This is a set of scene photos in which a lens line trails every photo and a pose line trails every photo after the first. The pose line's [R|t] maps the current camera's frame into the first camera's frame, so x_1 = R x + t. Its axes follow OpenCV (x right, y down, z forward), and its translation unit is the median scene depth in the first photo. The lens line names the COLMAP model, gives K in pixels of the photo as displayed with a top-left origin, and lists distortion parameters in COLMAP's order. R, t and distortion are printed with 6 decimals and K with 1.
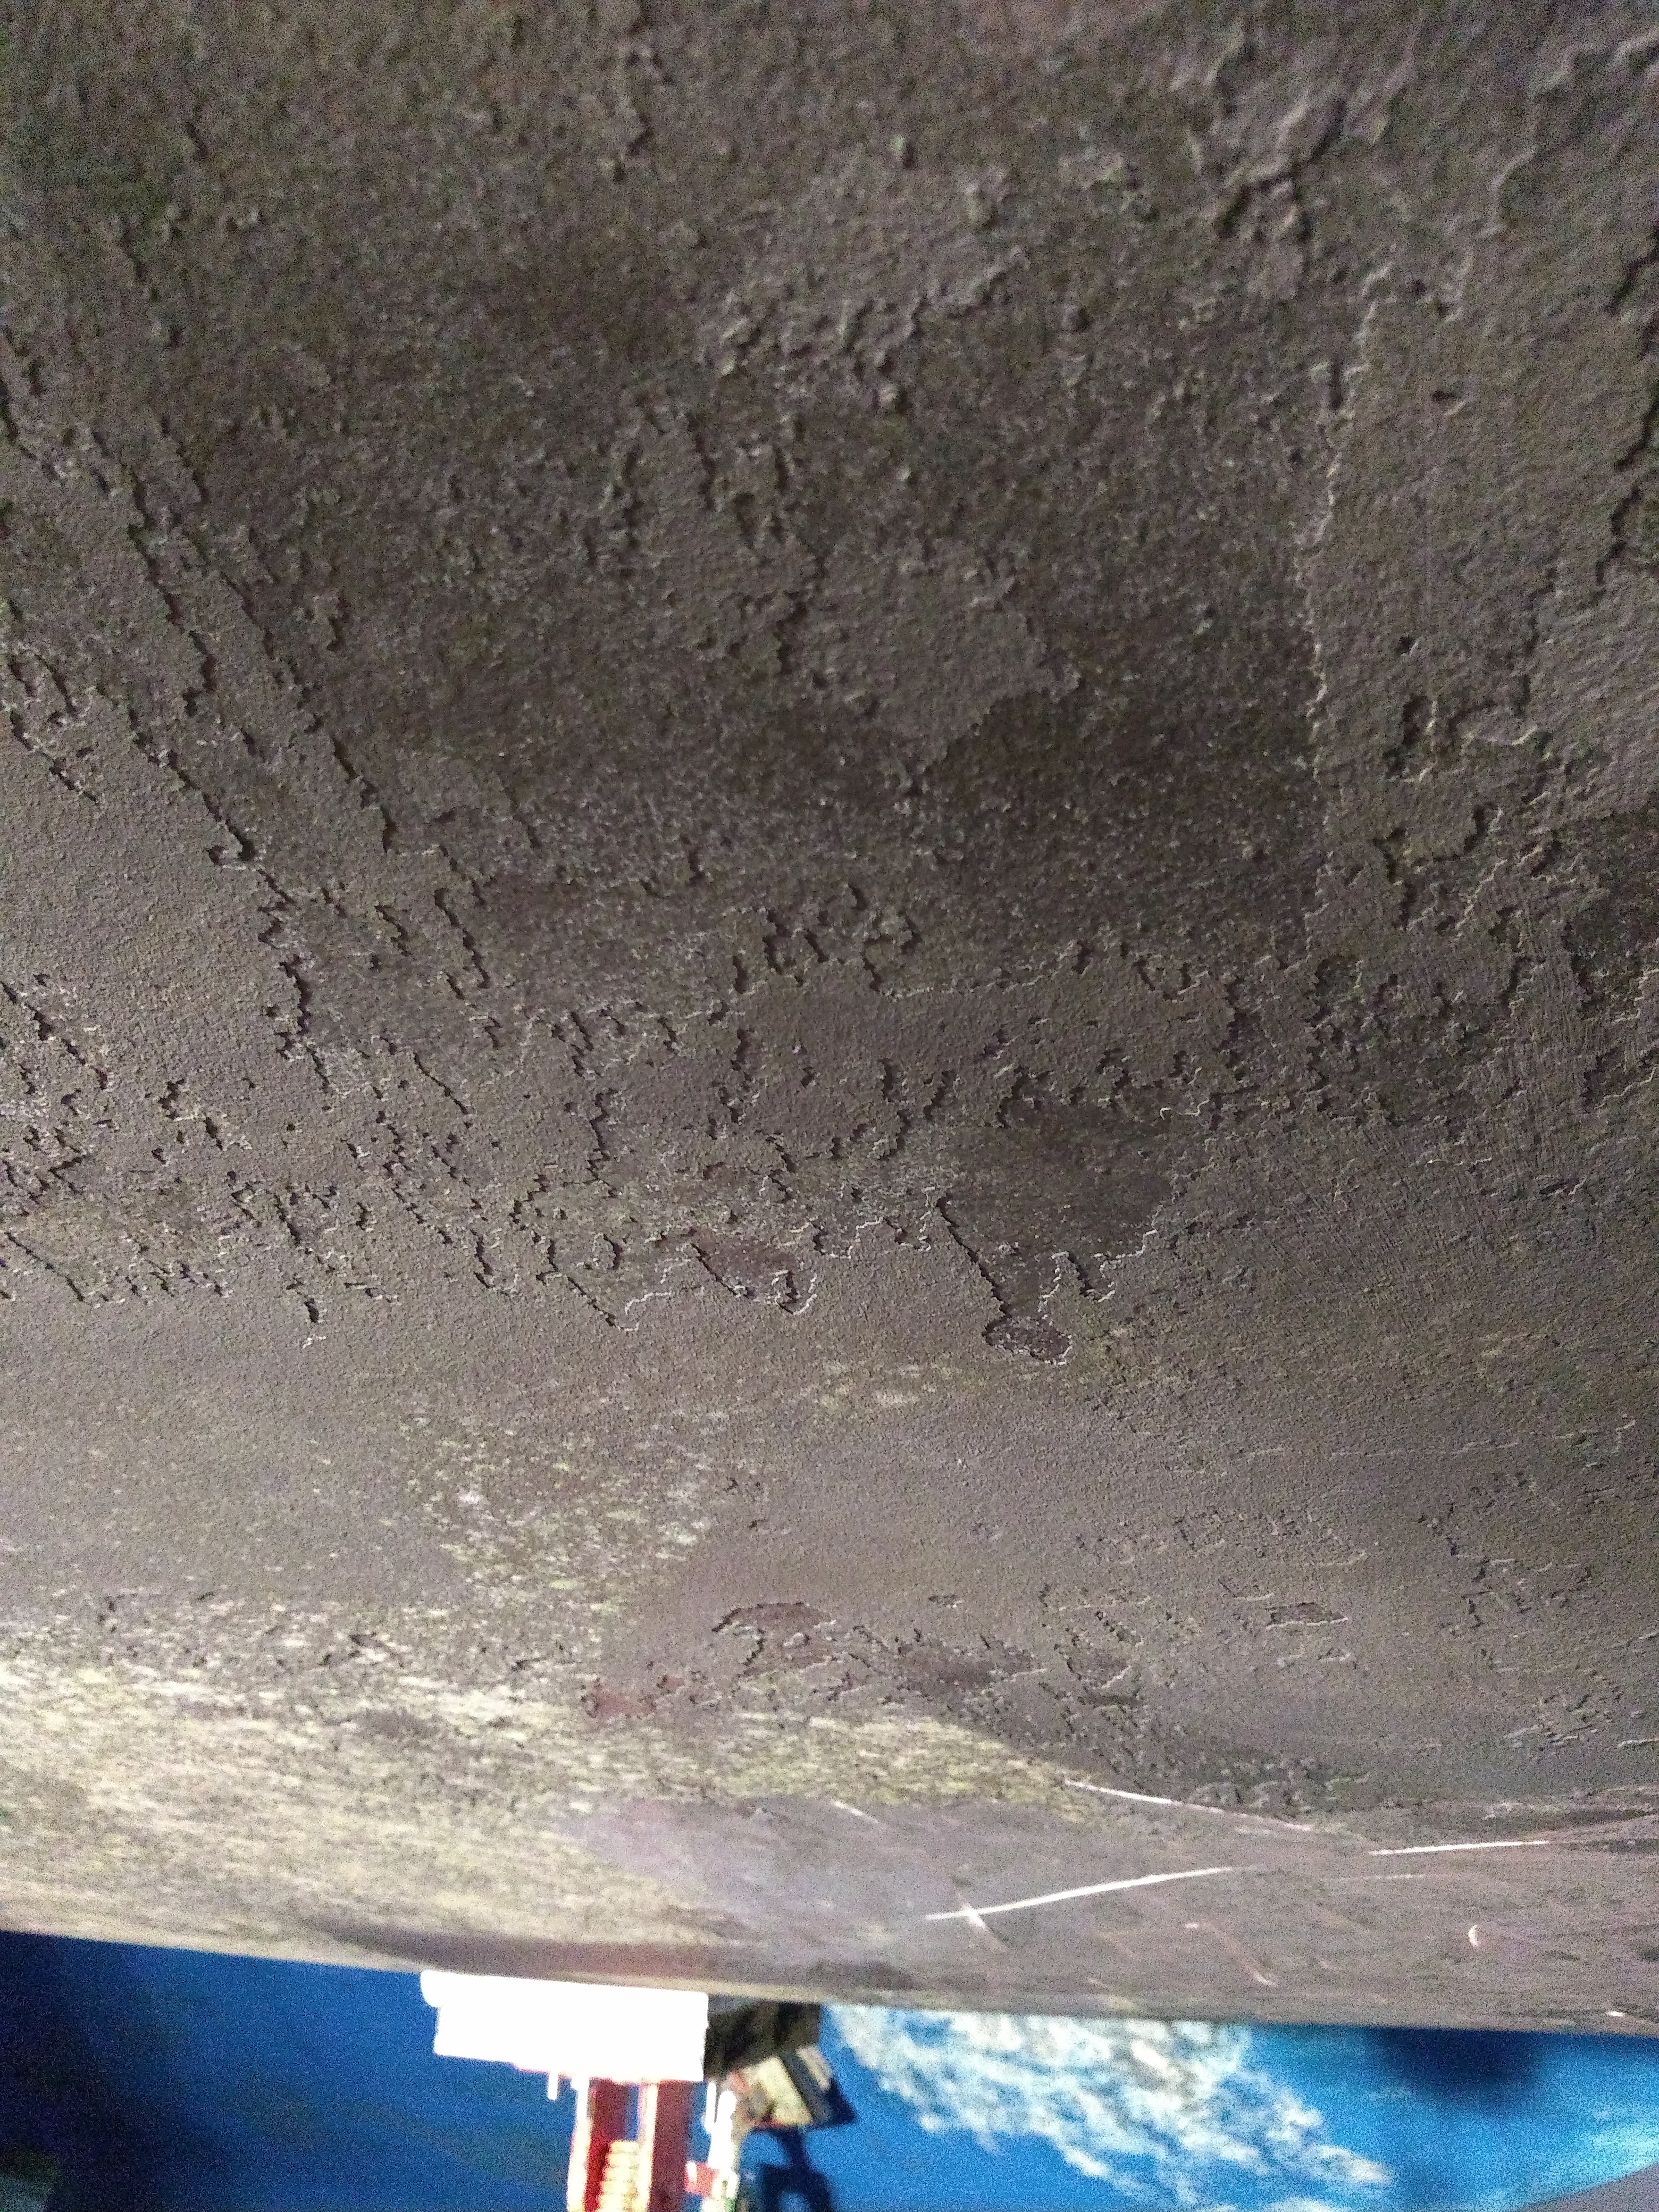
lens RADIAL K [[1805.0, 0, 829.5], [0, 1805.0, 1106.0], [0, 0, 1]] dist [-0.026814, -0.000610]
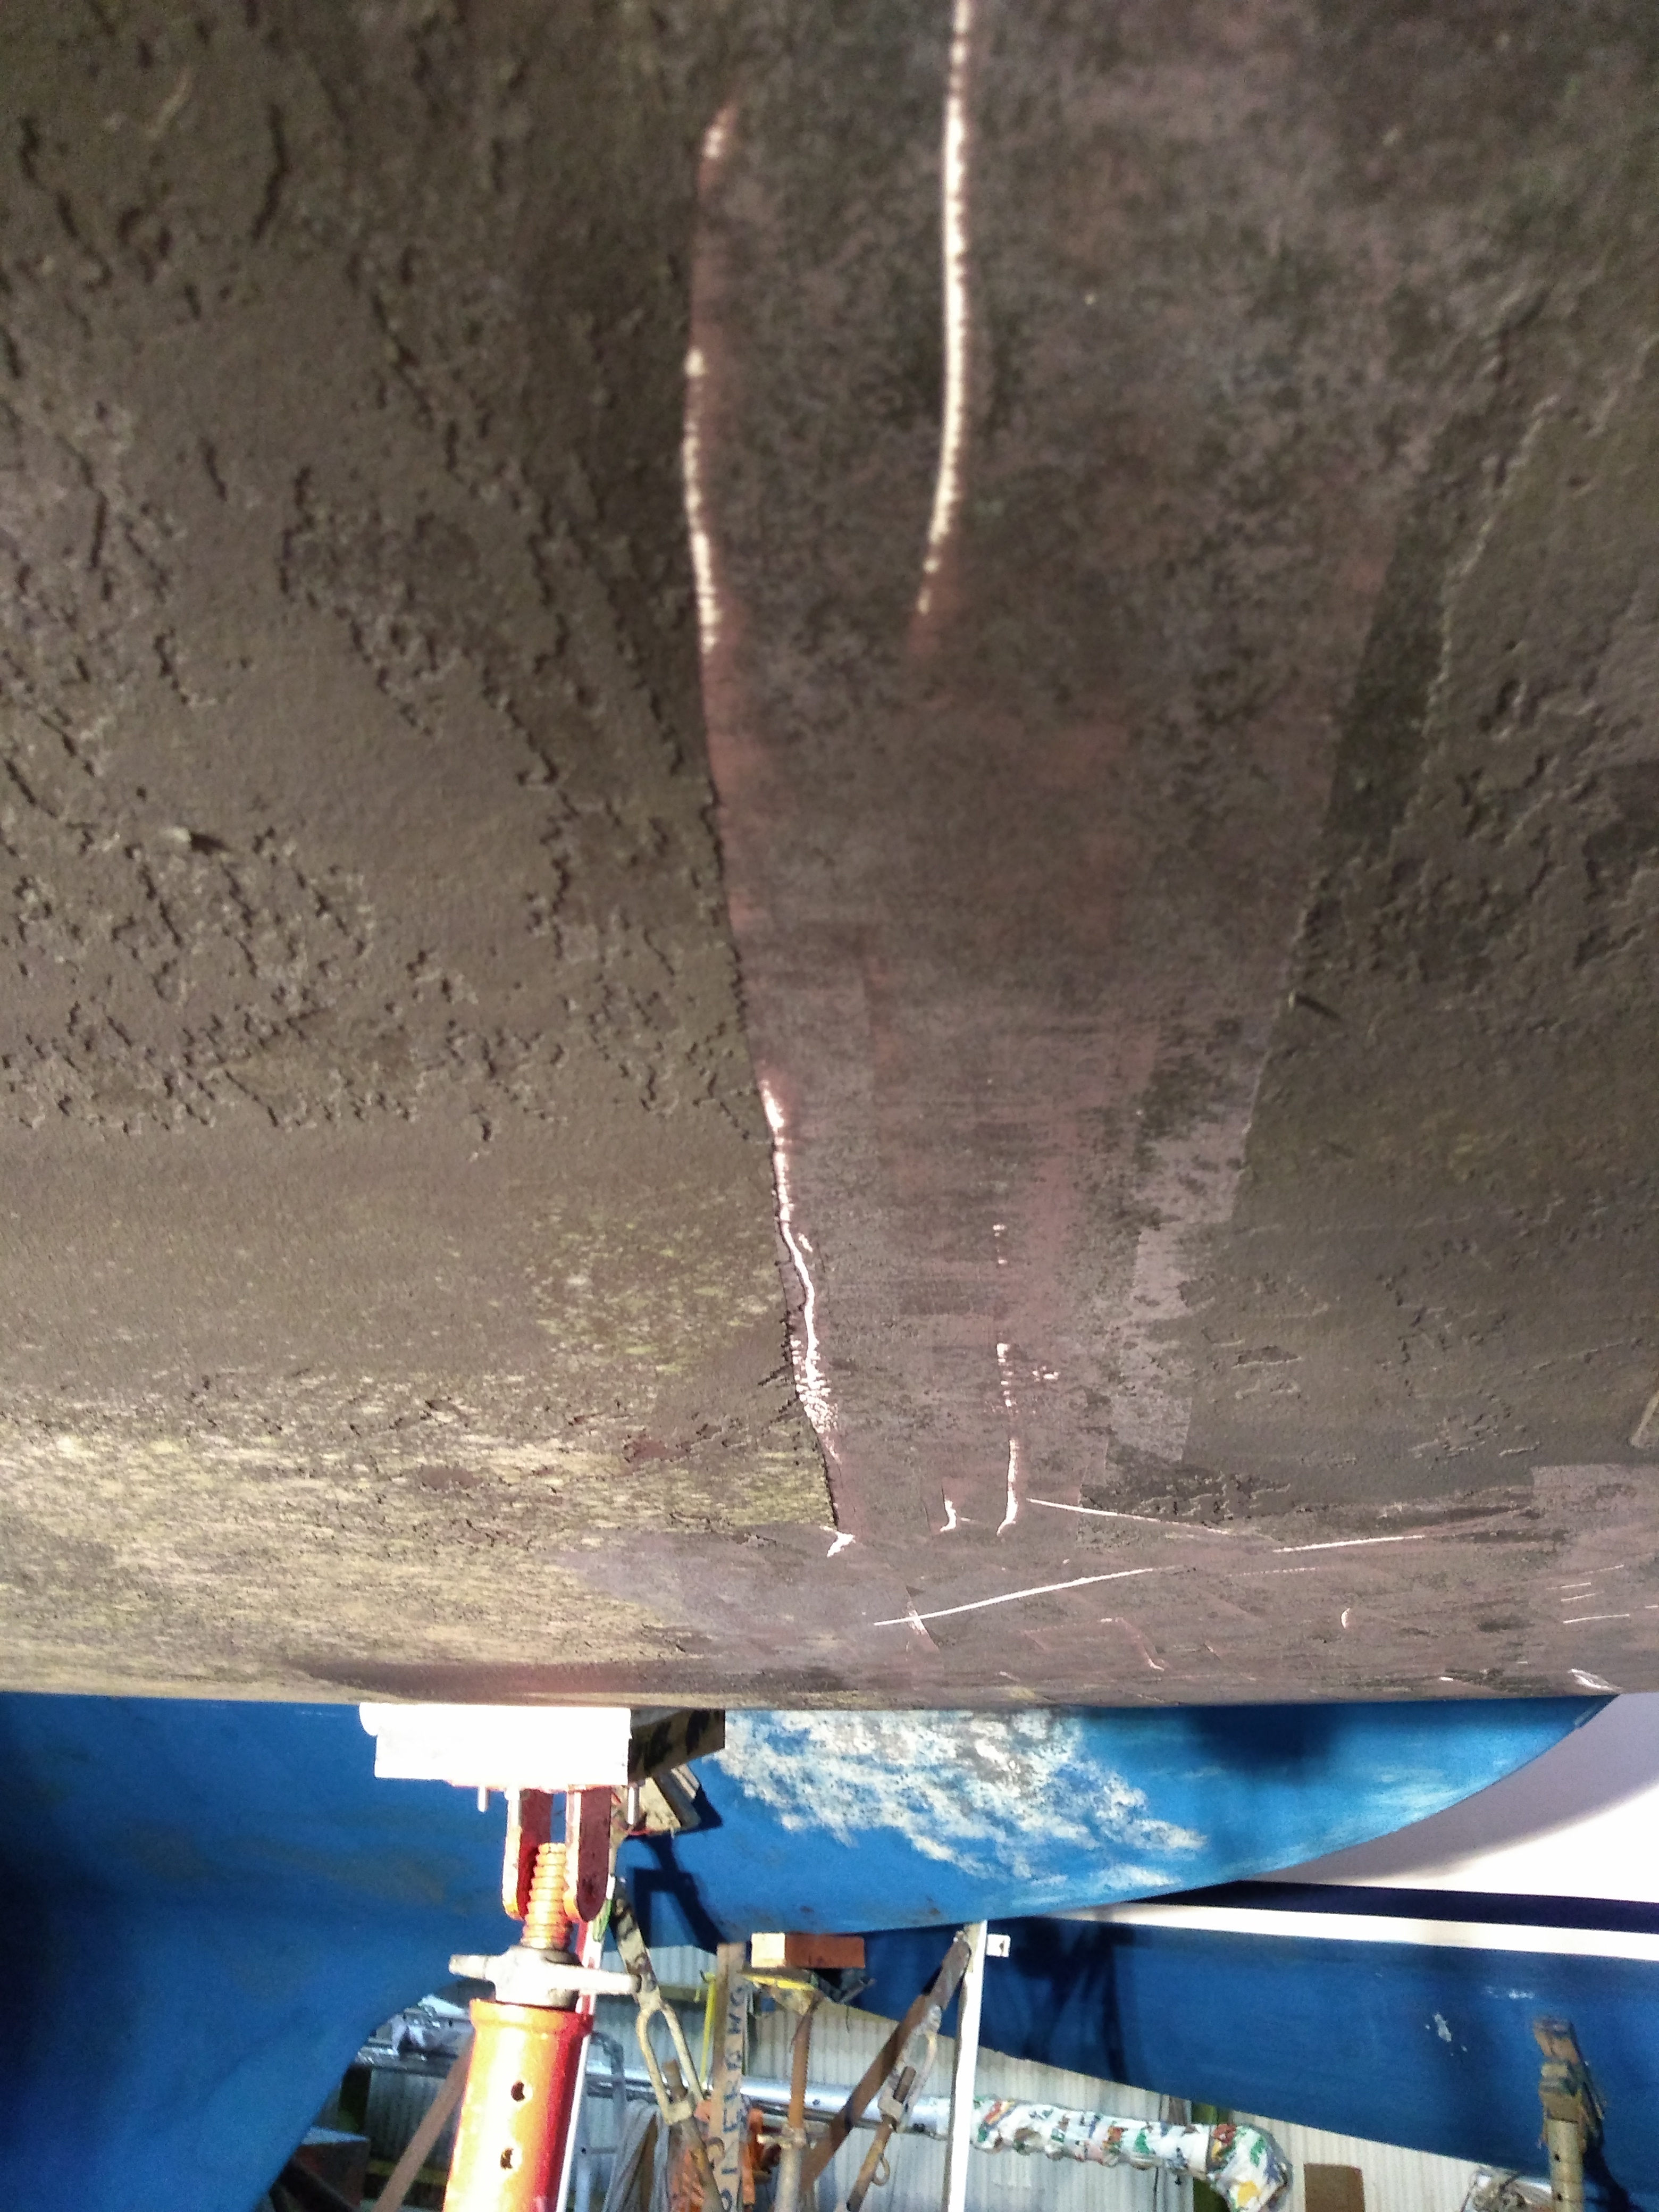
lens RADIAL K [[1813.5, 0, 833.4], [0, 1813.5, 1144.2], [0, 0, 1]] dist [0.043075, -0.147848]
pose [[0.994215, -0.020110, 0.105509, -0.125338], [0.003671, 0.988105, 0.153738, -0.038846], [-0.107345, -0.152461, 0.982462, -0.122788]]
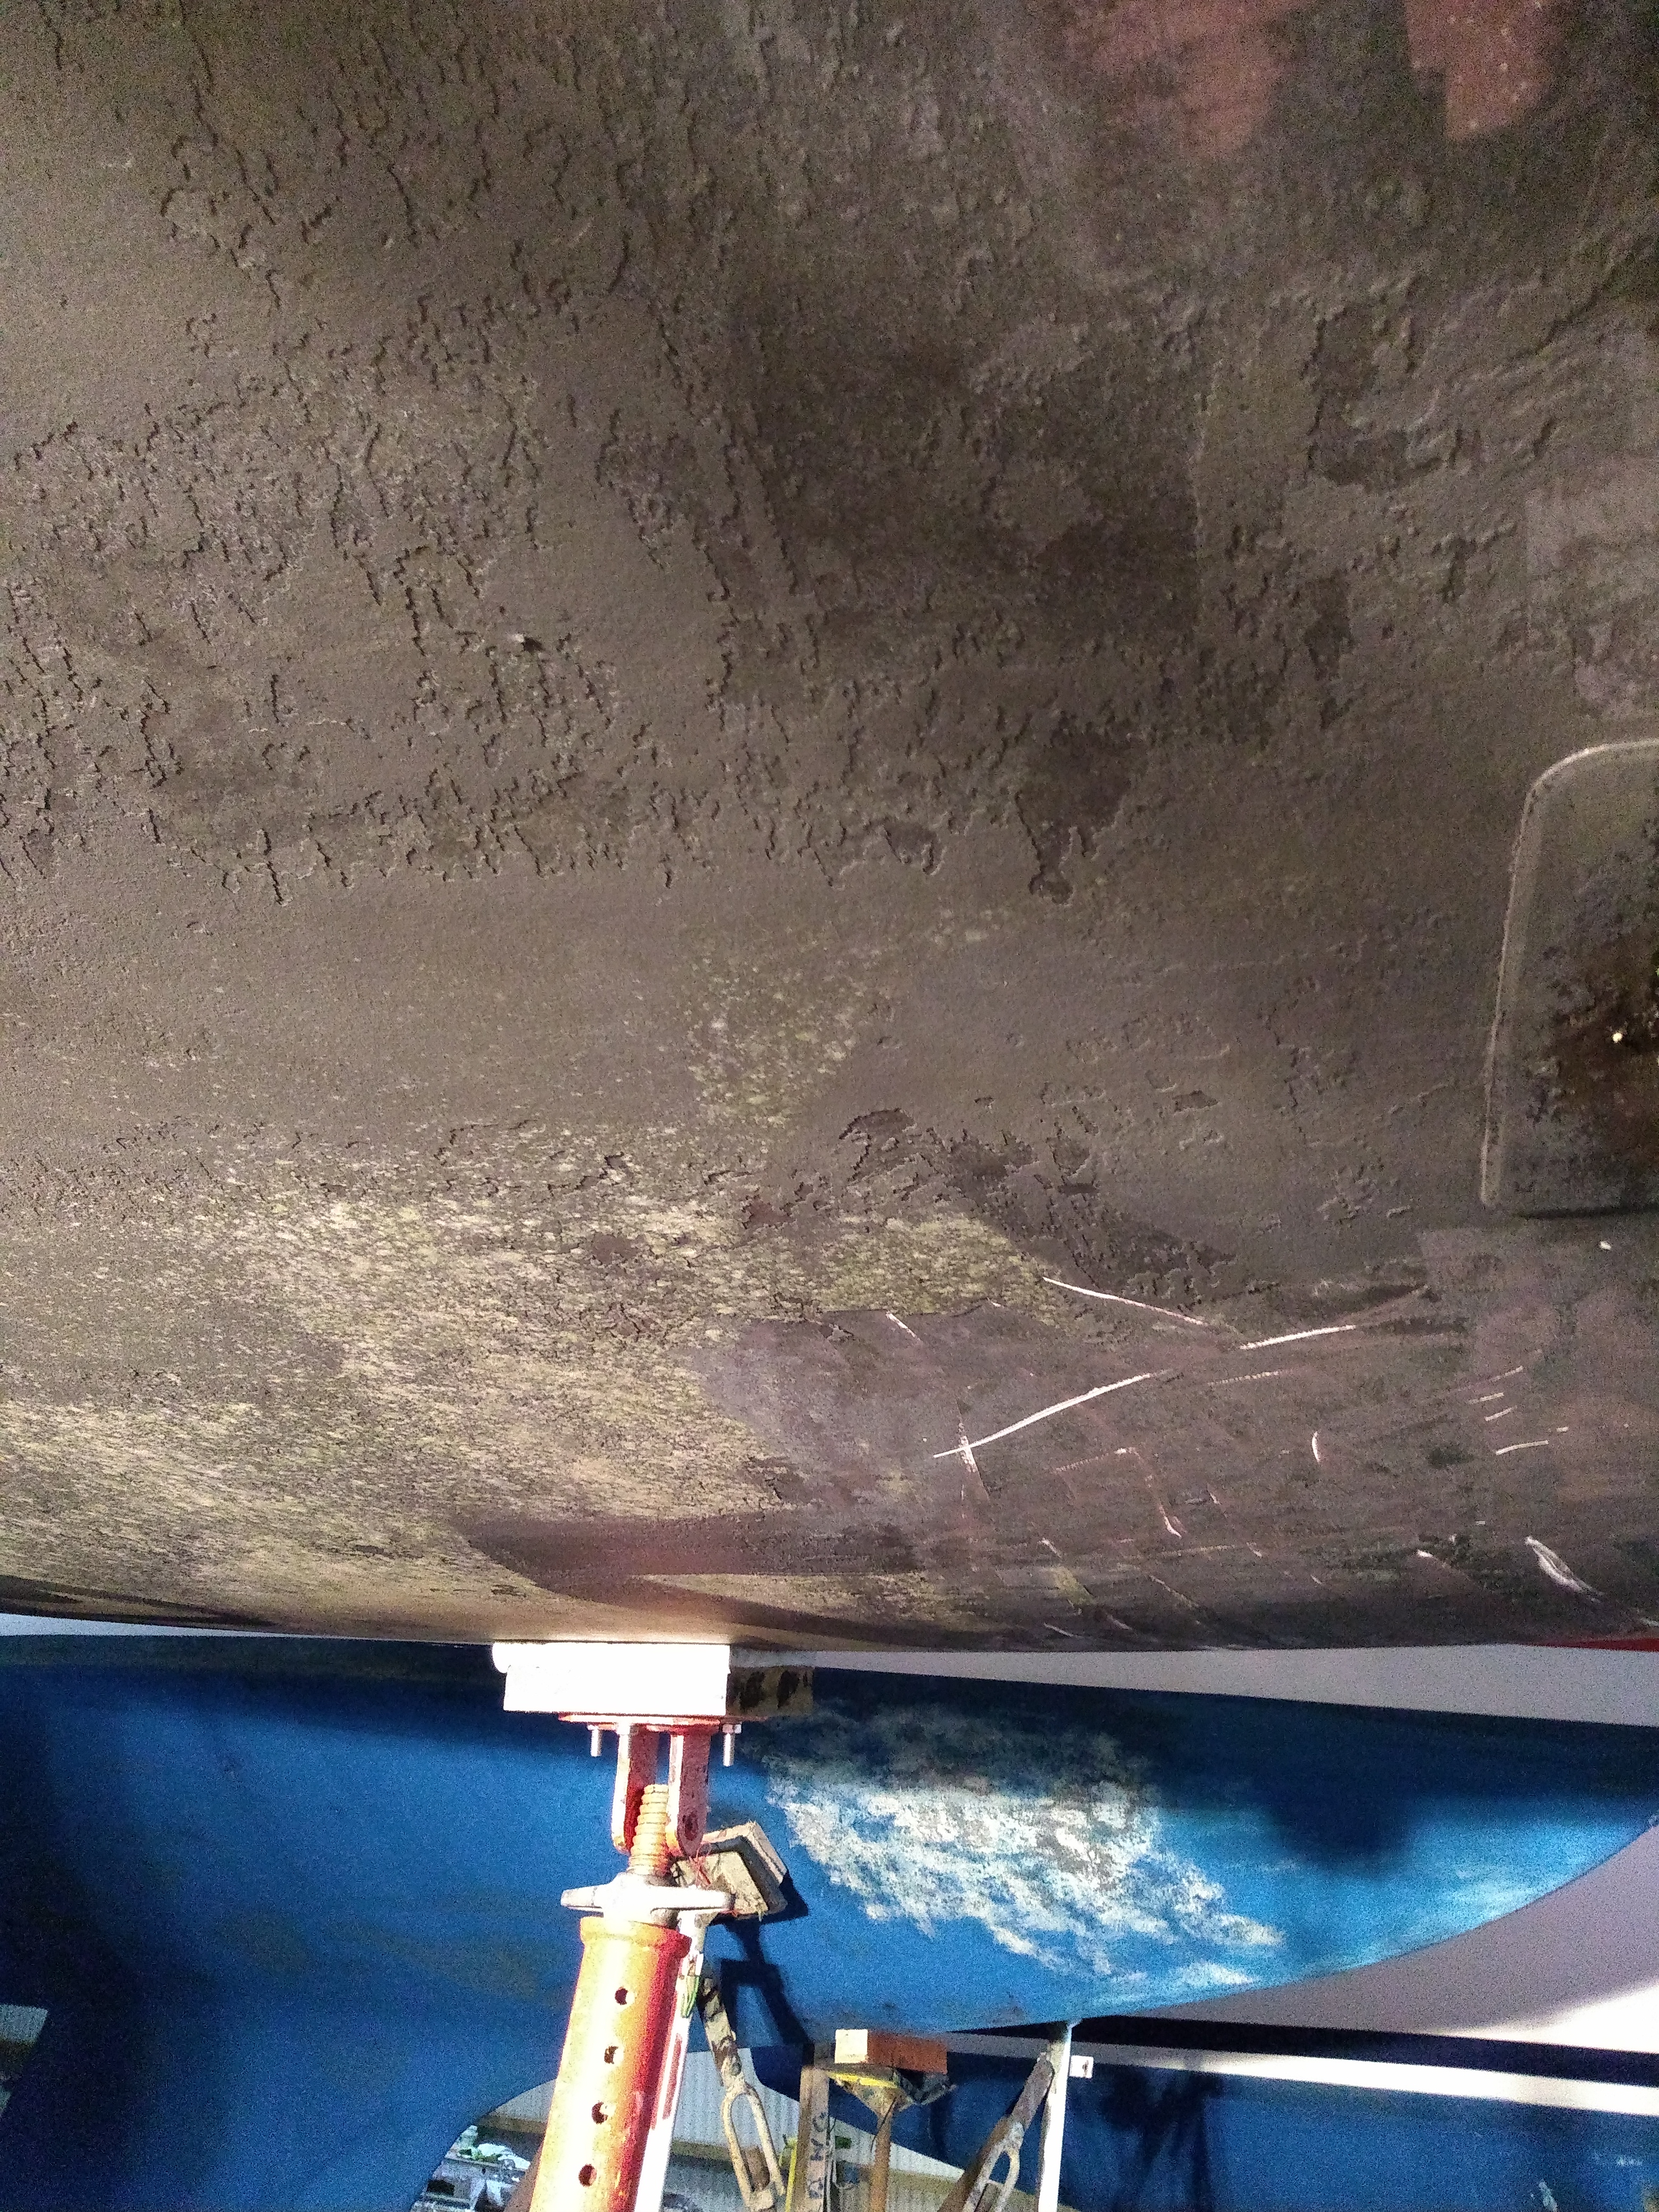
lens RADIAL K [[1850.1, 0, 833.8], [0, 1850.1, 1164.8], [0, 0, 1]] dist [0.135100, -0.465641]
pose [[0.998594, -0.000706, 0.053008, -0.146004], [-0.002174, 0.998525, 0.054242, 0.204250], [-0.052968, -0.054281, 0.997120, -0.631148]]
